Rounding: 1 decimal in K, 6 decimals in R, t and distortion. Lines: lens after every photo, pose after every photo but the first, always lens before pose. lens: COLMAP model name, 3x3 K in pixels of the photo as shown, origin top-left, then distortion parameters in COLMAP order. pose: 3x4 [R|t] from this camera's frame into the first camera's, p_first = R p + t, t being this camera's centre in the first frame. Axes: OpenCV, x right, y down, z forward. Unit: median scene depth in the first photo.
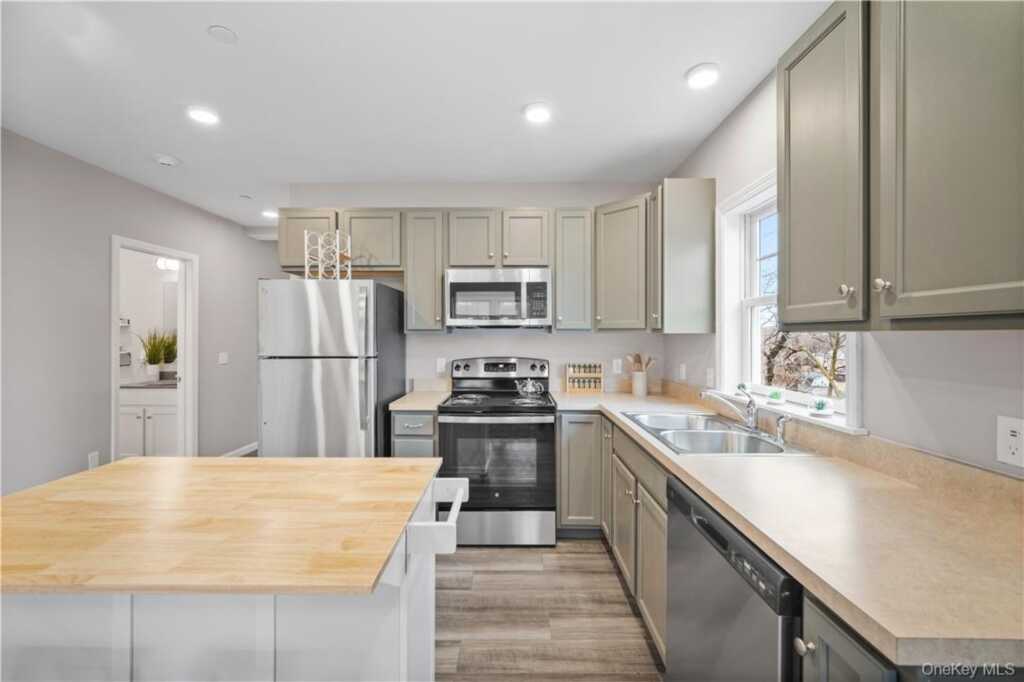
lens RADIAL K [[407.6, 0, 510.4], [0, 407.6, 338.9], [0, 0, 1]] dist [-0.002175, -0.000054]
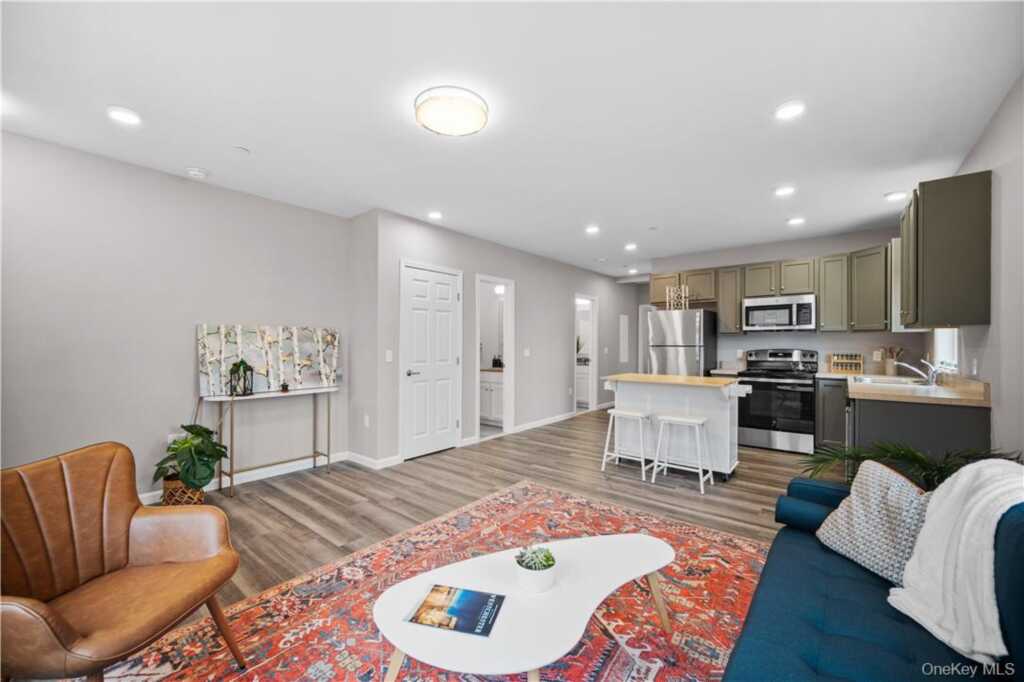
lens RADIAL K [[407.6, 0, 510.4], [0, 407.6, 338.9], [0, 0, 1]] dist [-0.002175, -0.000054]
pose [[0.780041, -0.005976, -0.625700, 0.166239], [-0.006484, 0.999824, -0.017632, 0.043863], [0.625694, 0.017811, 0.779865, -1.044672]]
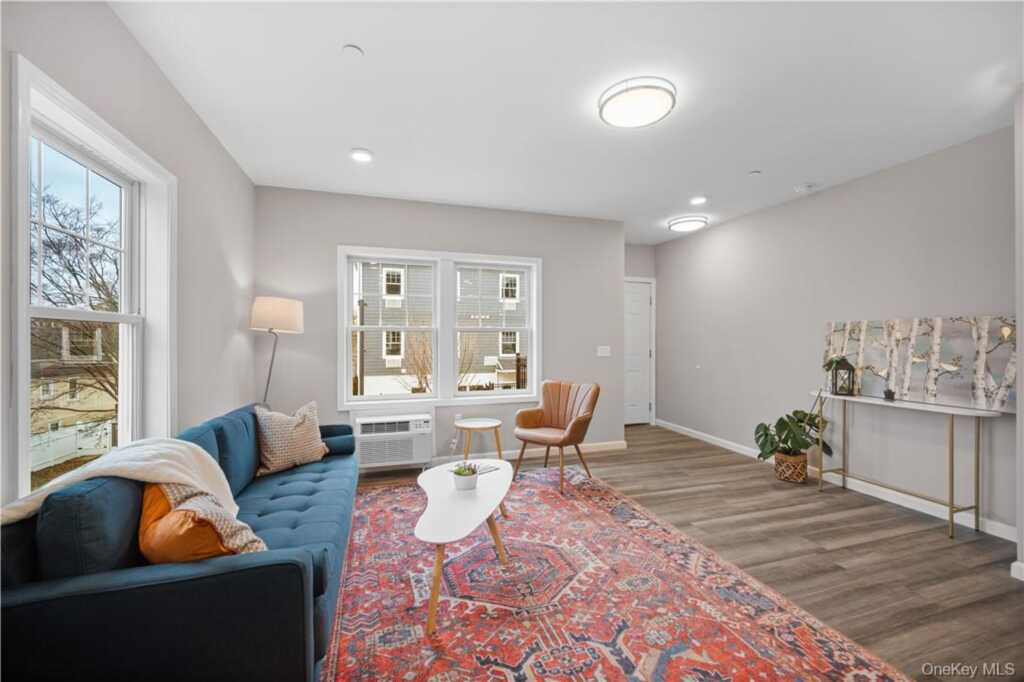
lens RADIAL K [[407.6, 0, 510.4], [0, 407.6, 338.9], [0, 0, 1]] dist [-0.002175, -0.000054]
pose [[-0.951409, -0.002989, -0.307915, 0.040385], [-0.004587, 0.999980, 0.004466, 0.036119], [0.307895, 0.005661, -0.951403, 0.171317]]
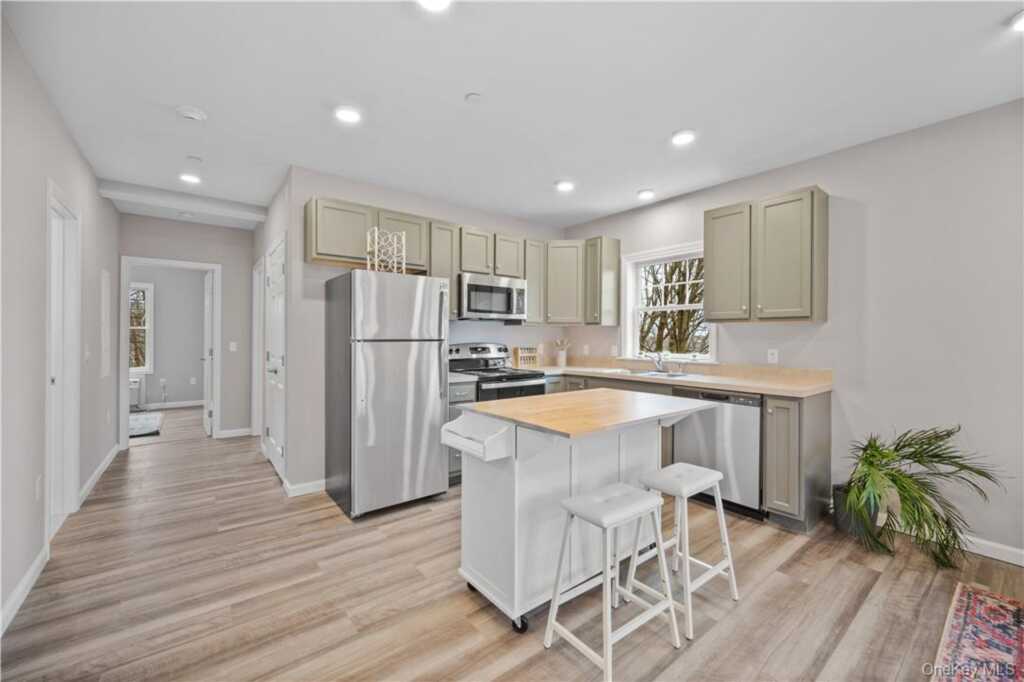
lens RADIAL K [[407.6, 0, 510.4], [0, 407.6, 338.9], [0, 0, 1]] dist [-0.002175, -0.000054]
pose [[0.781115, -0.004352, 0.624372, -0.824132], [0.003632, 0.999990, 0.002427, 0.032141], [-0.624376, 0.000371, 0.781124, -0.089765]]
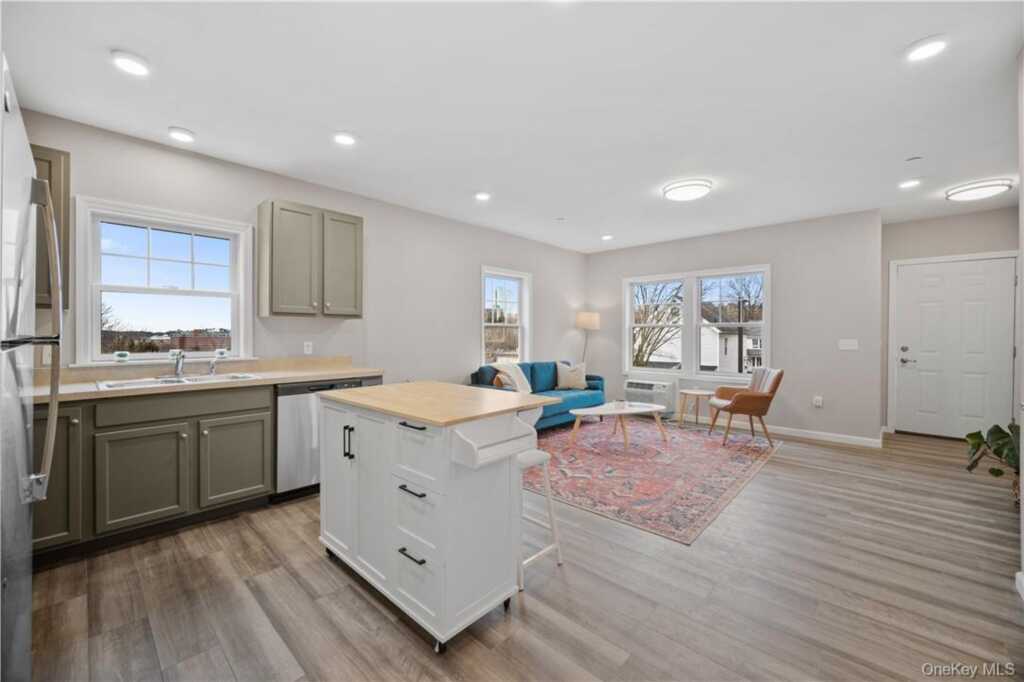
lens RADIAL K [[407.6, 0, 510.4], [0, 407.6, 338.9], [0, 0, 1]] dist [-0.002175, -0.000054]
pose [[-0.734326, -0.010449, 0.678717, -0.883498], [0.002269, 0.999838, 0.017848, 0.035768], [-0.678793, 0.014647, -0.734183, 0.821166]]
